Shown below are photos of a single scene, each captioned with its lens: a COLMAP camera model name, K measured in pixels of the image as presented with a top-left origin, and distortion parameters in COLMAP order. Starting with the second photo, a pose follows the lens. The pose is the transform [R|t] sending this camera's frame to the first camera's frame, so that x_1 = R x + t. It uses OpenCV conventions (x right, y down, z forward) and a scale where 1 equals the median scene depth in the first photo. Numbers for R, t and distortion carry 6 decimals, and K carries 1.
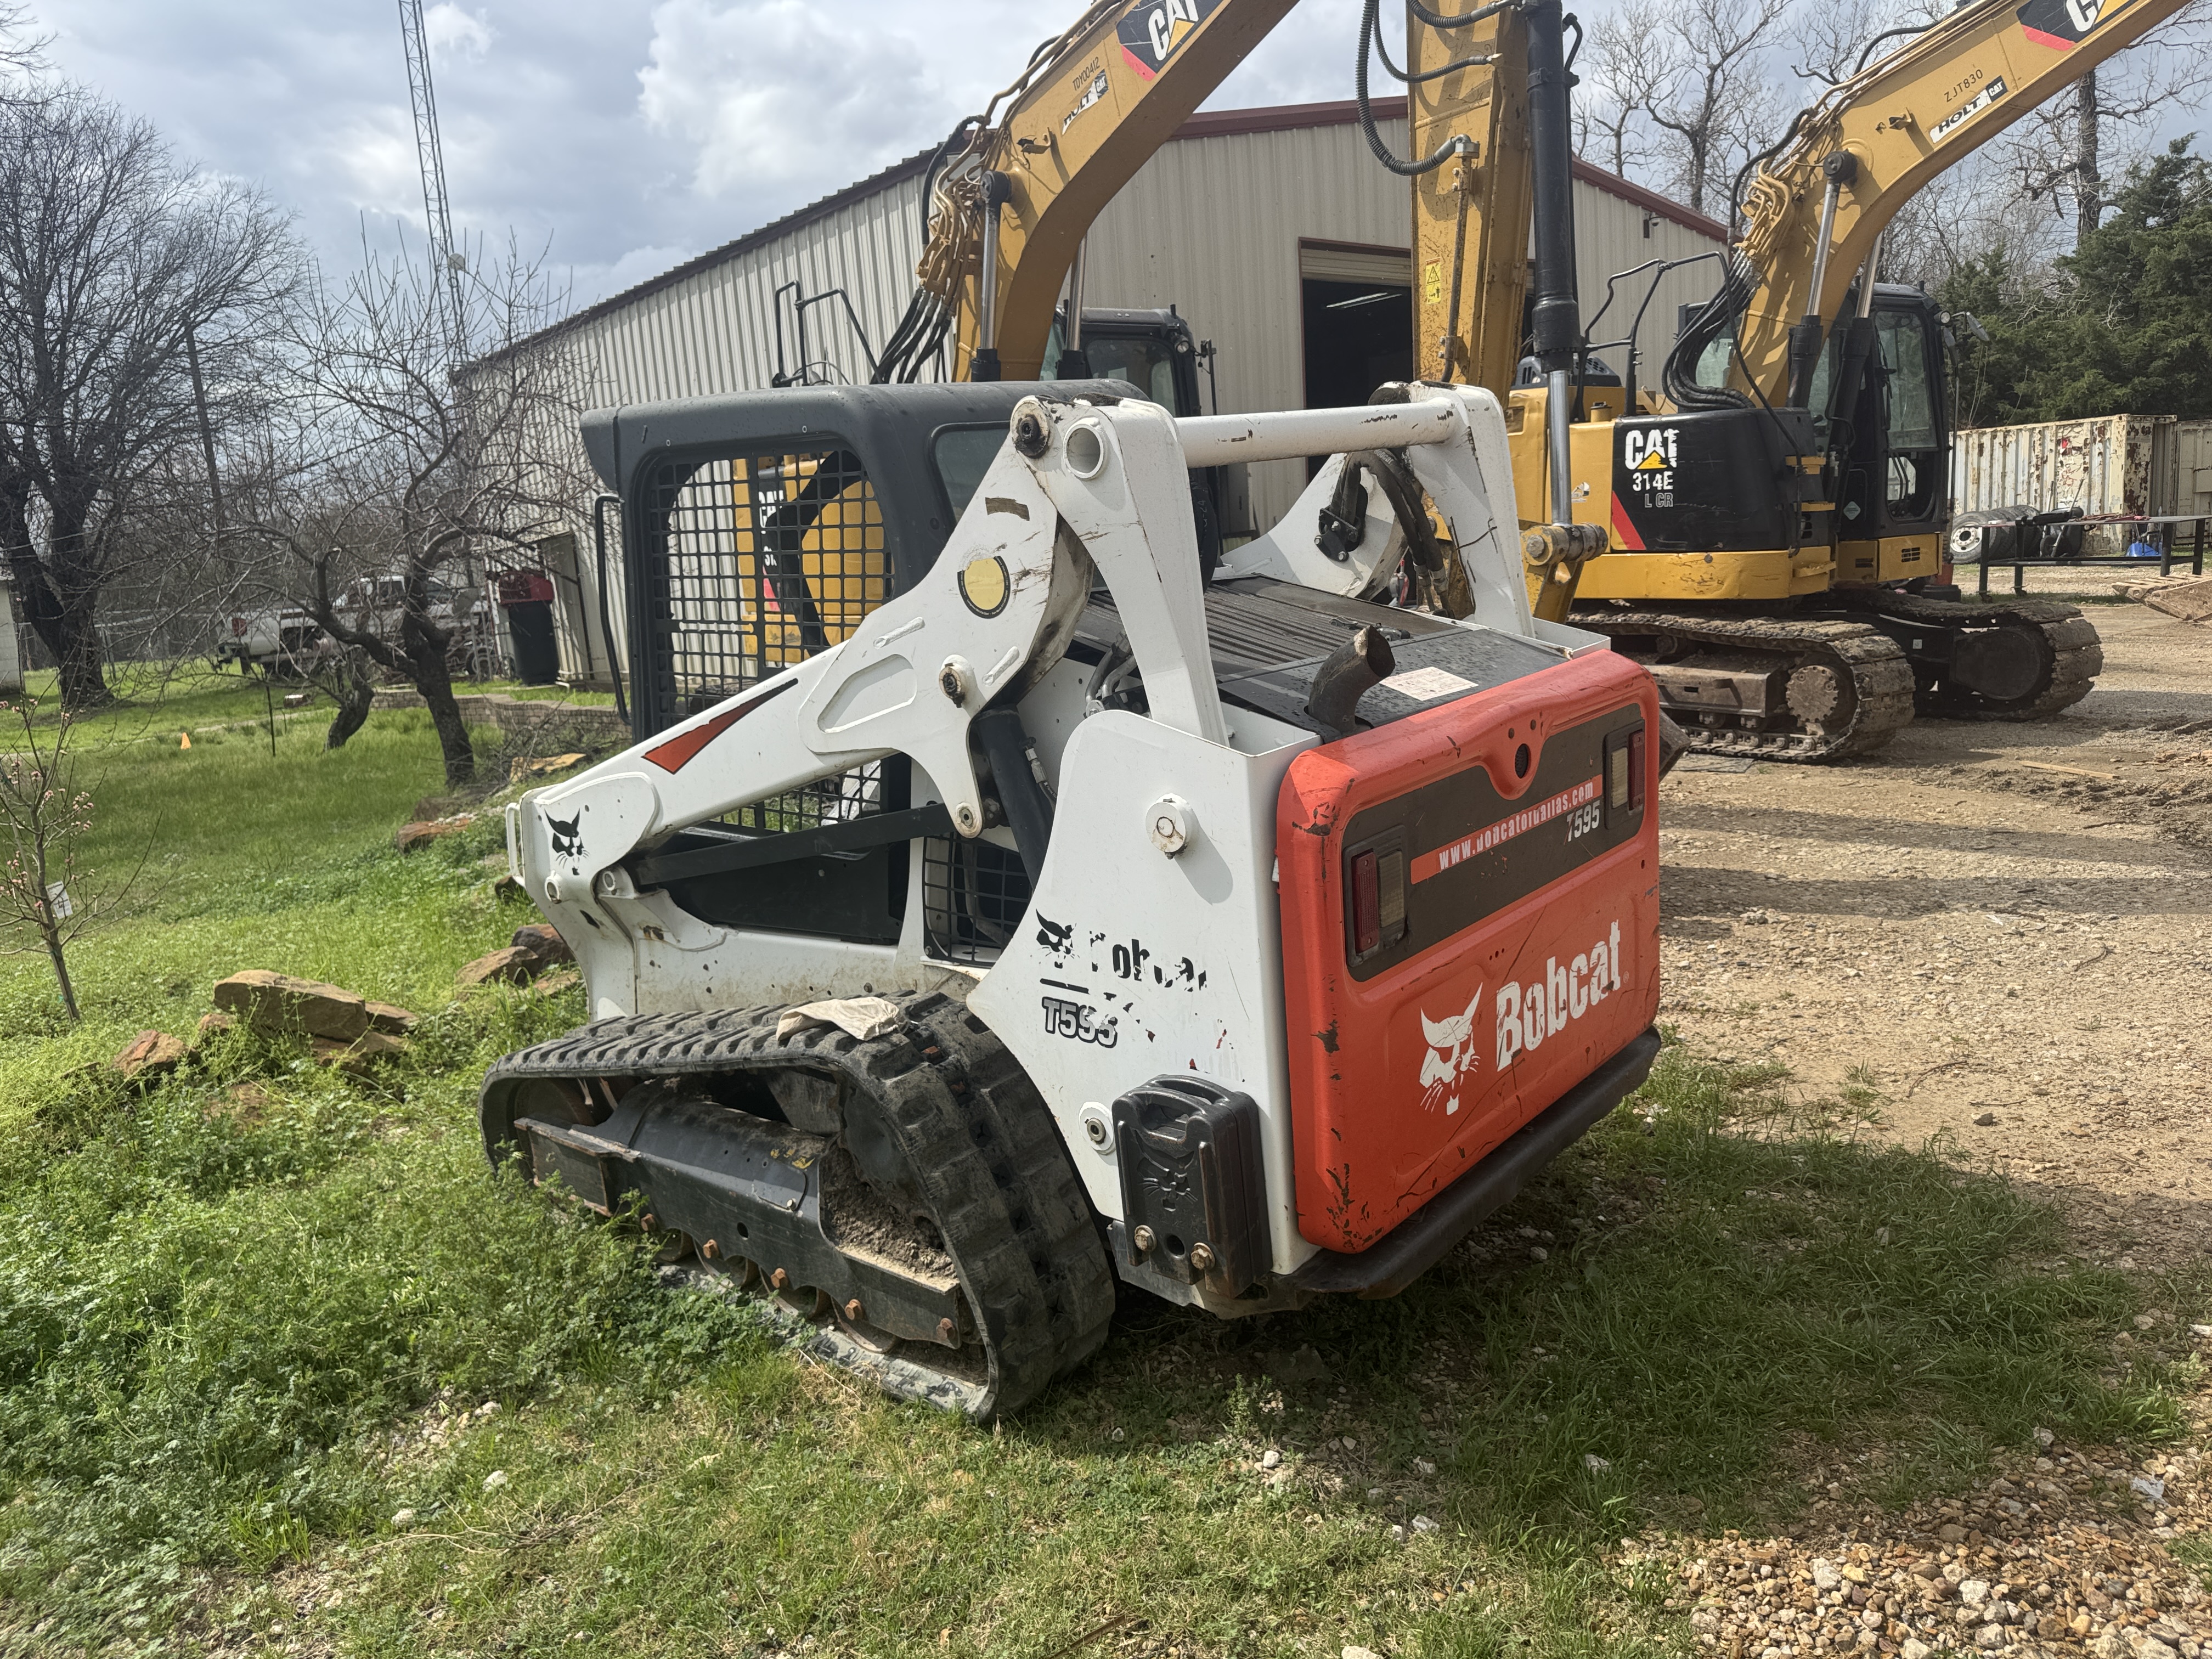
lens RADIAL K [[1559.8, 0, 1106.0], [0, 1559.8, 829.5], [0, 0, 1]] dist [0.009332, -0.000110]
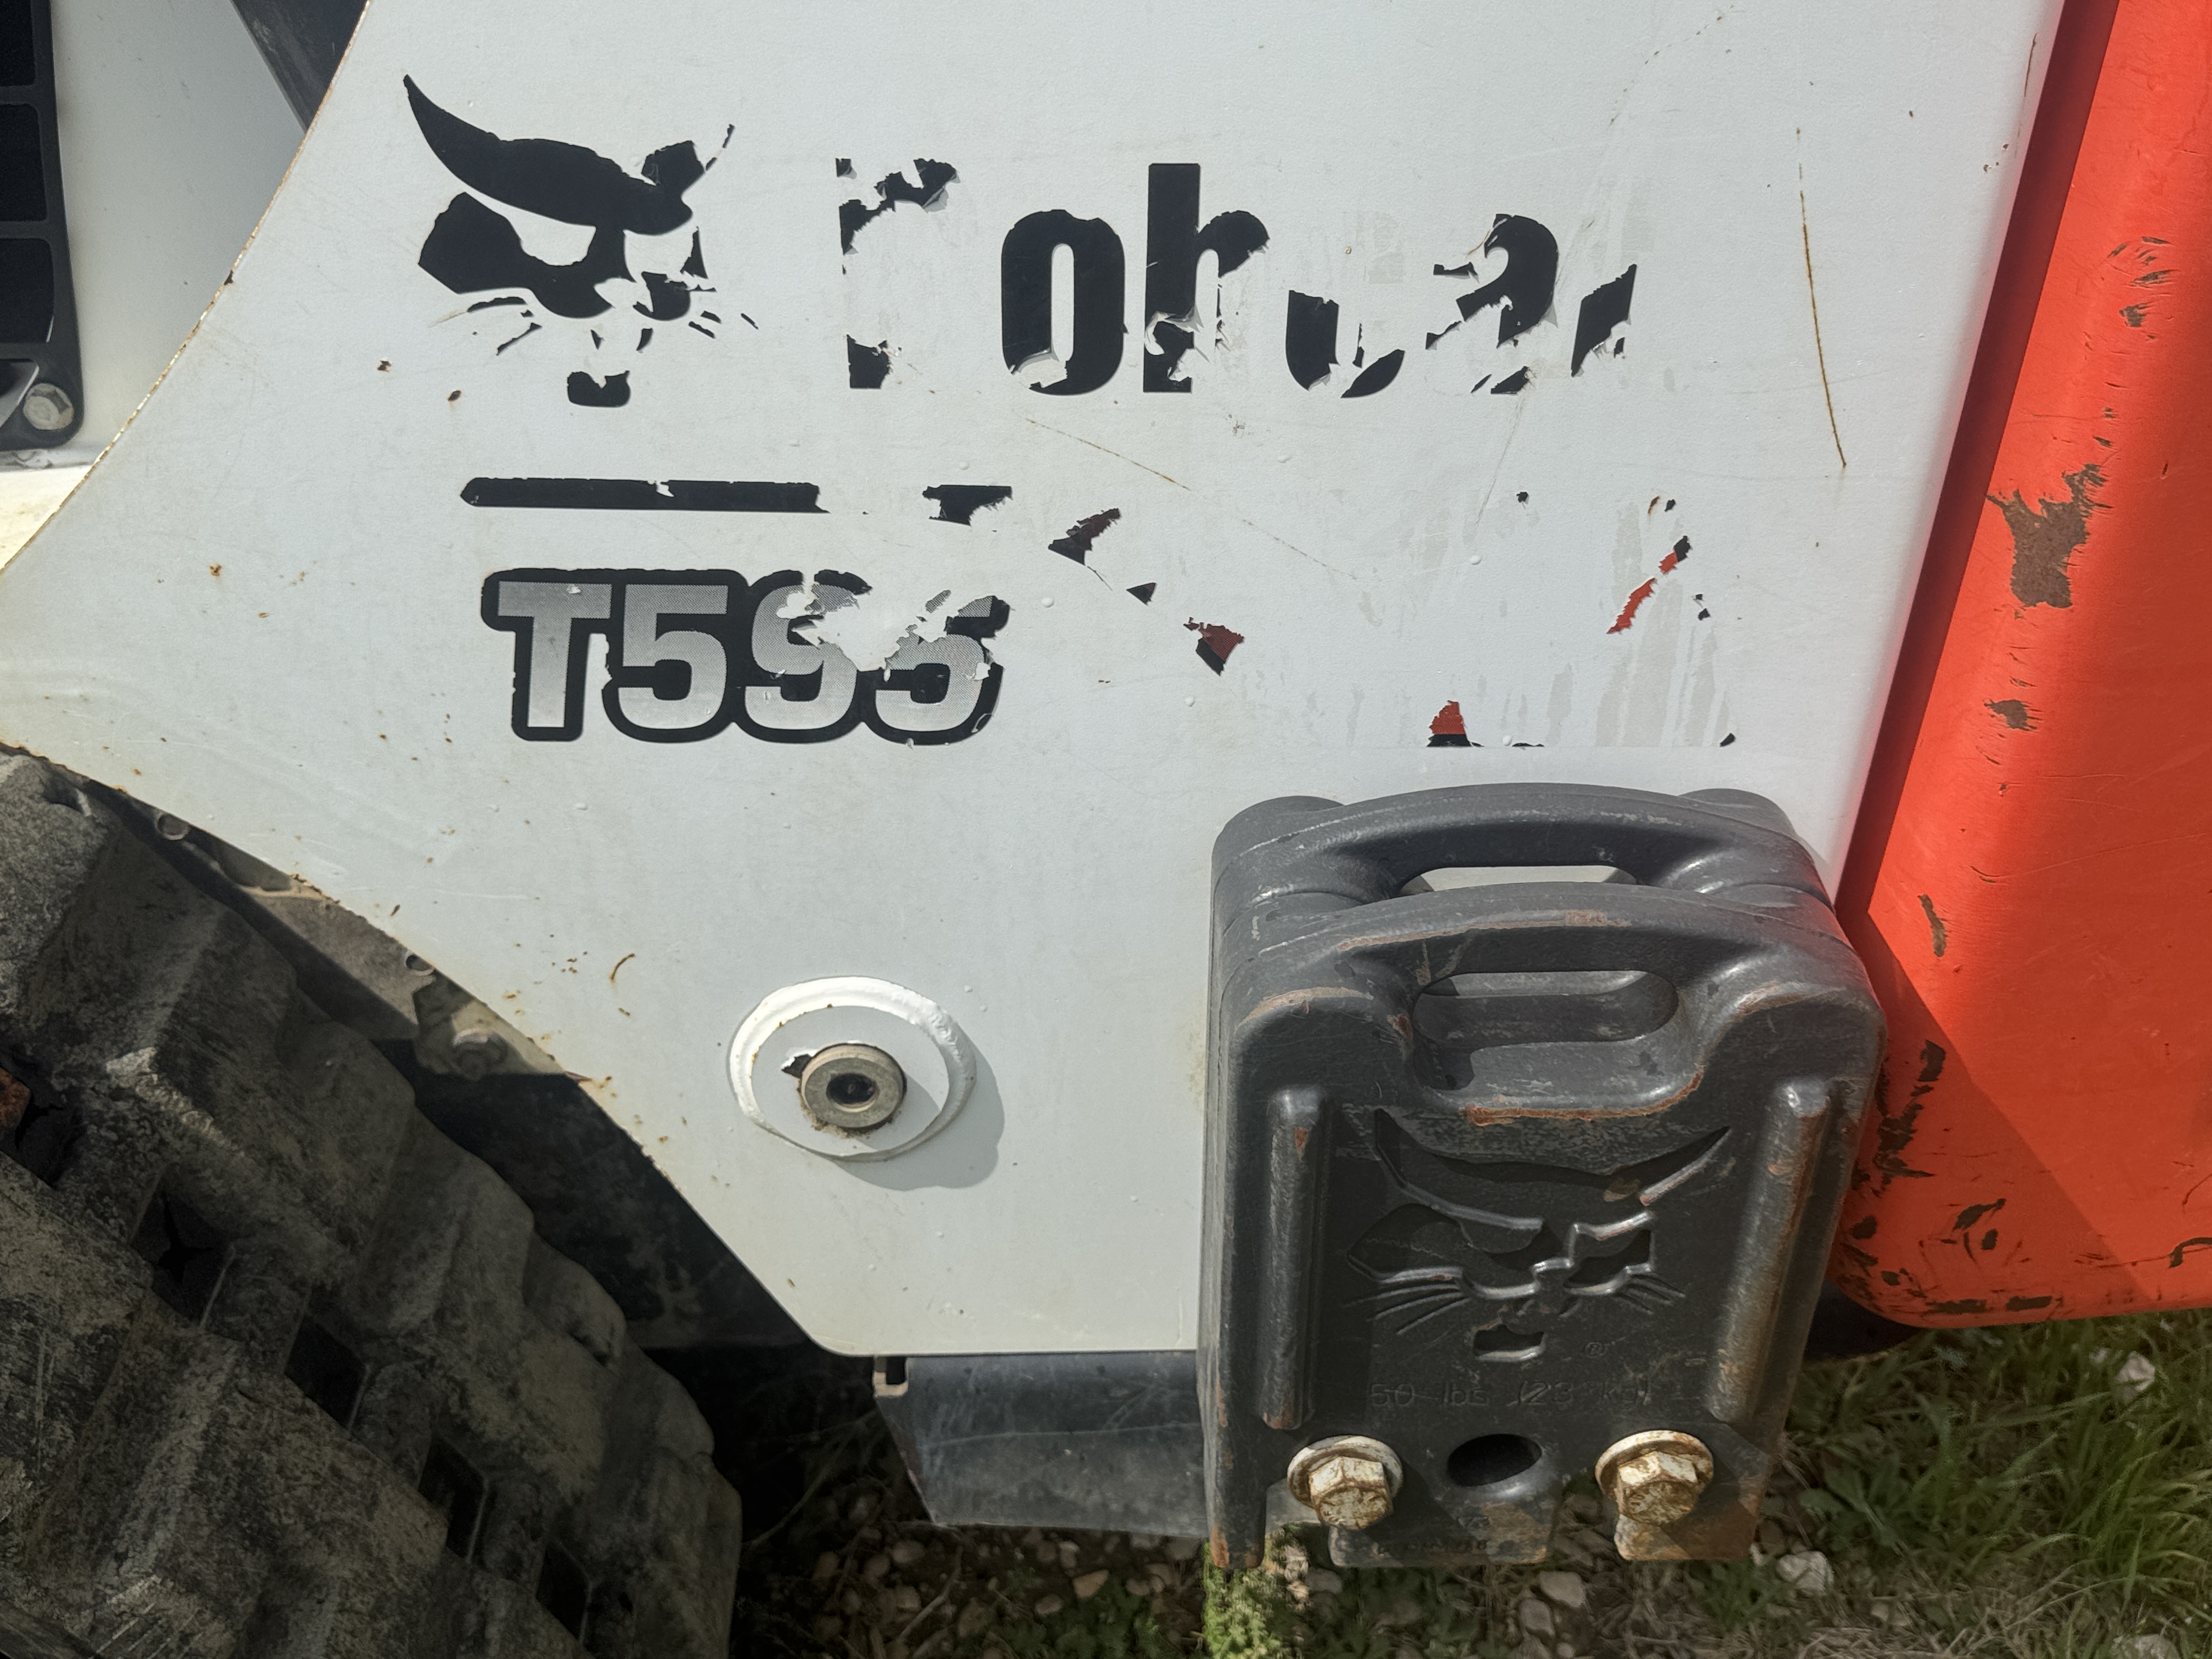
lens RADIAL K [[2183.0, 0, 1106.0], [0, 2183.0, 829.5], [0, 0, 1]] dist [0.154643, -0.242395]
pose [[0.748517, -0.321437, 0.580000, -0.143591], [0.086177, 0.914395, 0.395544, 0.035672], [-0.657492, -0.246089, 0.712141, 0.729494]]
